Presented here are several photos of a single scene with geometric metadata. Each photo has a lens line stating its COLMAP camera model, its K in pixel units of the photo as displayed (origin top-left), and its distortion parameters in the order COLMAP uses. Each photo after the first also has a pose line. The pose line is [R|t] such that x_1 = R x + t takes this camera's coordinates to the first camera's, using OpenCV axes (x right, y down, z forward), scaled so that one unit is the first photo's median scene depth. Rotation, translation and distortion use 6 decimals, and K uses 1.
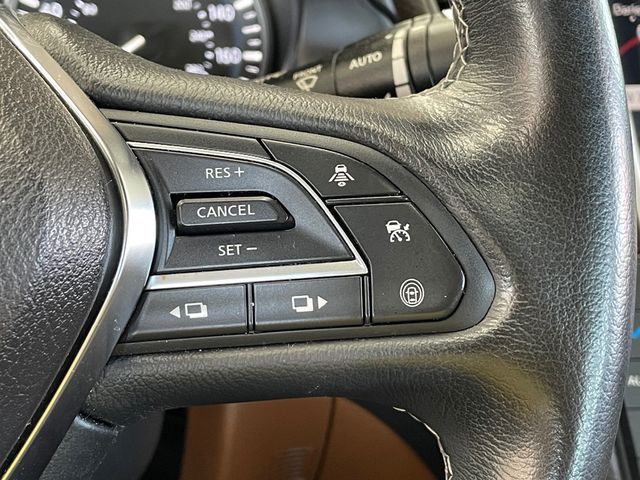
lens RADIAL K [[992.4, 0, 324.4], [0, 992.4, 239.7], [0, 0, 1]] dist [0.061120, 0.000000]
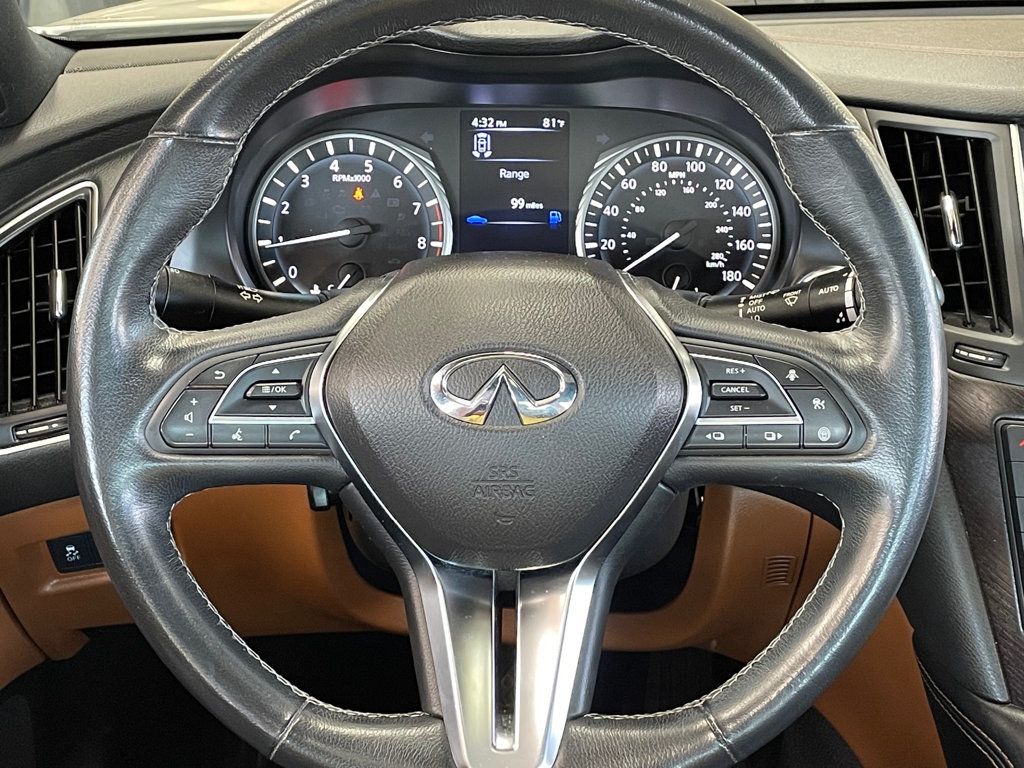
lens RADIAL K [[1587.8, 0, 516.2], [0, 1587.8, 380.5], [0, 0, 1]] dist [0.061120, 0.000000]
pose [[0.971011, 0.051318, -0.233461, 0.230212], [-0.047226, 0.998617, 0.023090, -0.101891], [0.234323, -0.011395, 0.972092, -2.330660]]
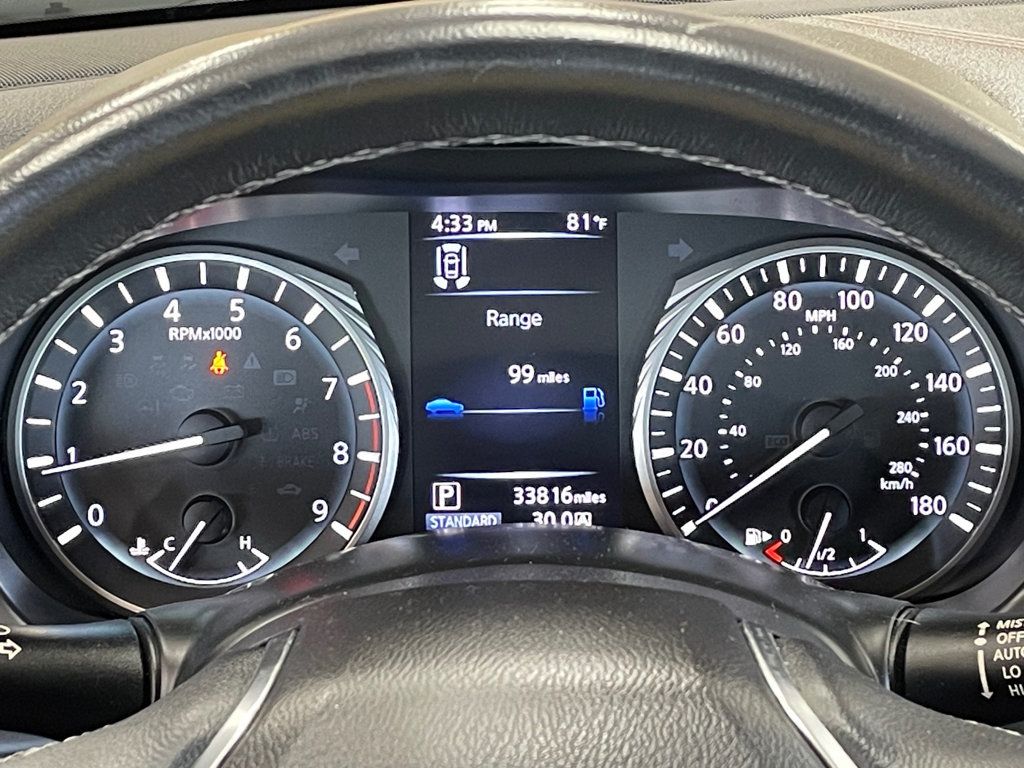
lens RADIAL K [[2395.1, 0, 549.5], [0, 2395.1, 365.5], [0, 0, 1]] dist [0.044643, 0.000000]
pose [[0.977313, 0.030709, -0.209560, -0.054306], [-0.027887, 0.999476, 0.016407, -0.578568], [0.209954, -0.010191, 0.977658, -1.431040]]
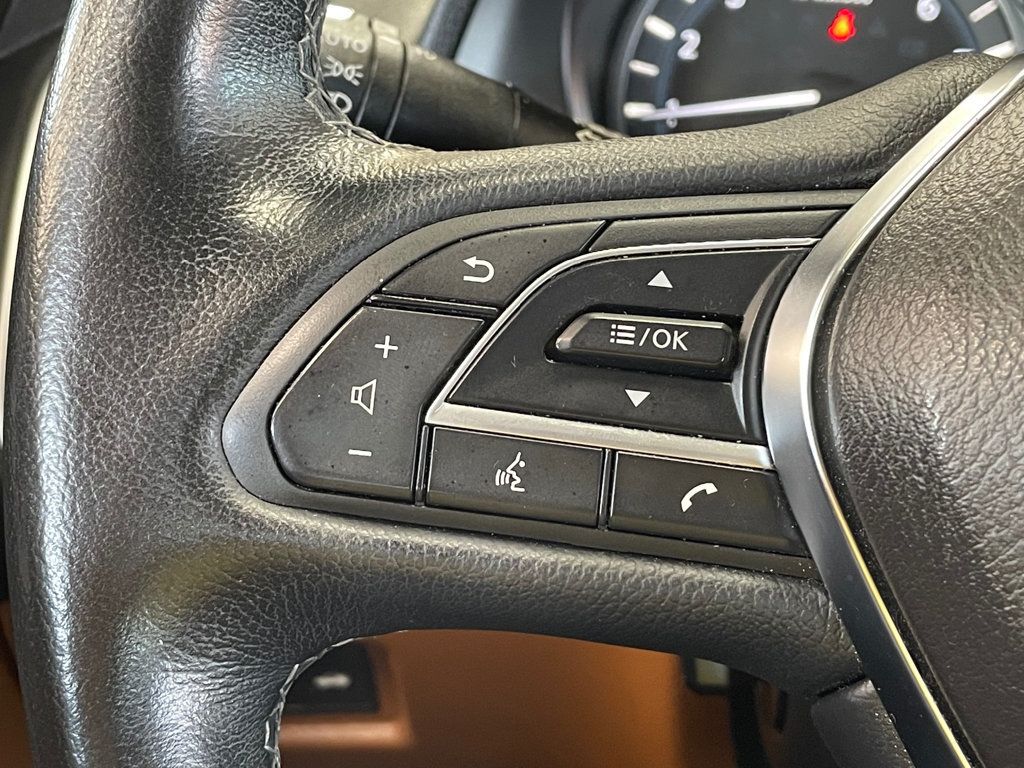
lens RADIAL K [[1587.8, 0, 512.5], [0, 1587.8, 383.9], [0, 0, 1]] dist [0.061120, 0.000000]
pose [[0.890103, 0.143016, -0.432739, -0.678783], [-0.161525, 0.986850, -0.006099, 0.066479], [0.426177, 0.075327, 0.901498, -0.145933]]
